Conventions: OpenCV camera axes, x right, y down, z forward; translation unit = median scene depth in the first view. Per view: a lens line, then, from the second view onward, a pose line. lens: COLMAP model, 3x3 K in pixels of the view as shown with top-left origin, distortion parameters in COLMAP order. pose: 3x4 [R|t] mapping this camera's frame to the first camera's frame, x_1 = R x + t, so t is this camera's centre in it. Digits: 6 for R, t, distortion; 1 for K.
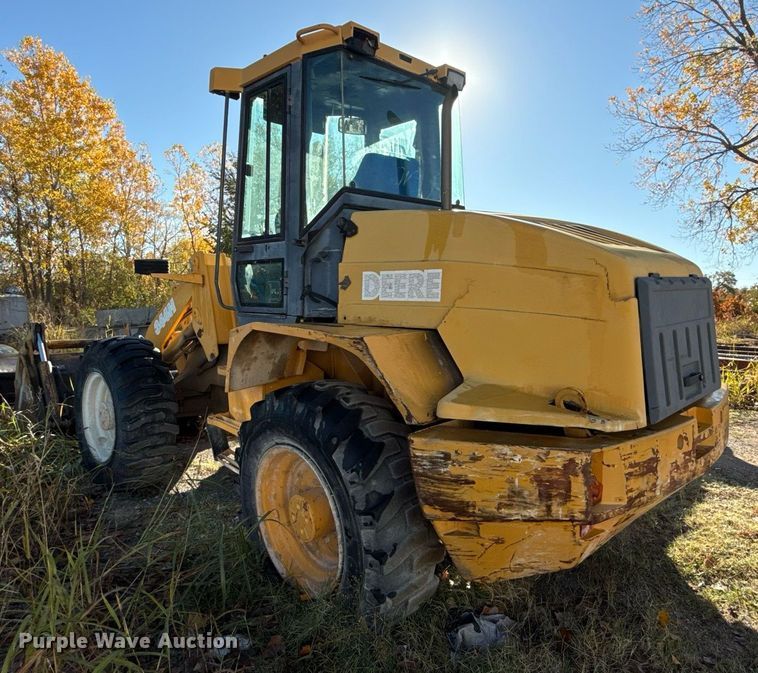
lens RADIAL K [[529.5, 0, 379.4], [0, 529.5, 361.9], [0, 0, 1]] dist [-0.001176, 0.000076]
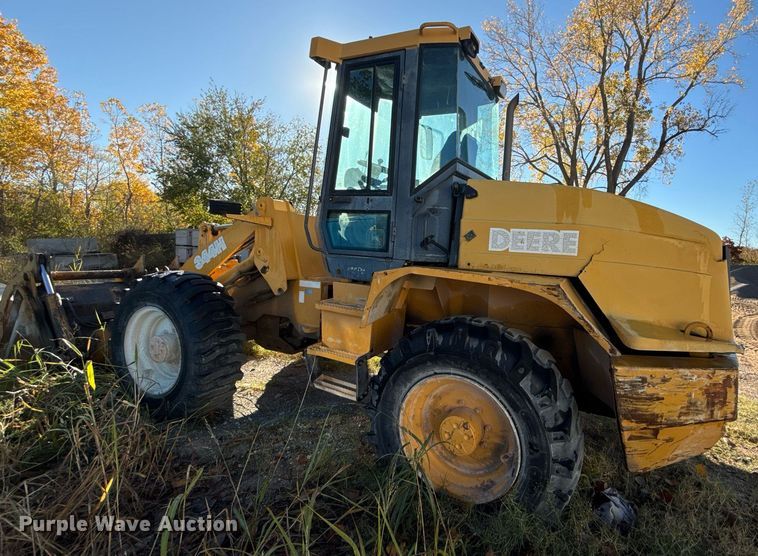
lens RADIAL K [[356.9, 0, 379.0], [0, 356.9, 278.0], [0, 0, 1]] dist [0.000695, 0.000226]
pose [[0.932480, 0.005814, 0.361175, -0.558576], [-0.001261, 0.999917, -0.012841, -0.040064], [-0.361220, 0.011519, 0.932409, 0.303486]]
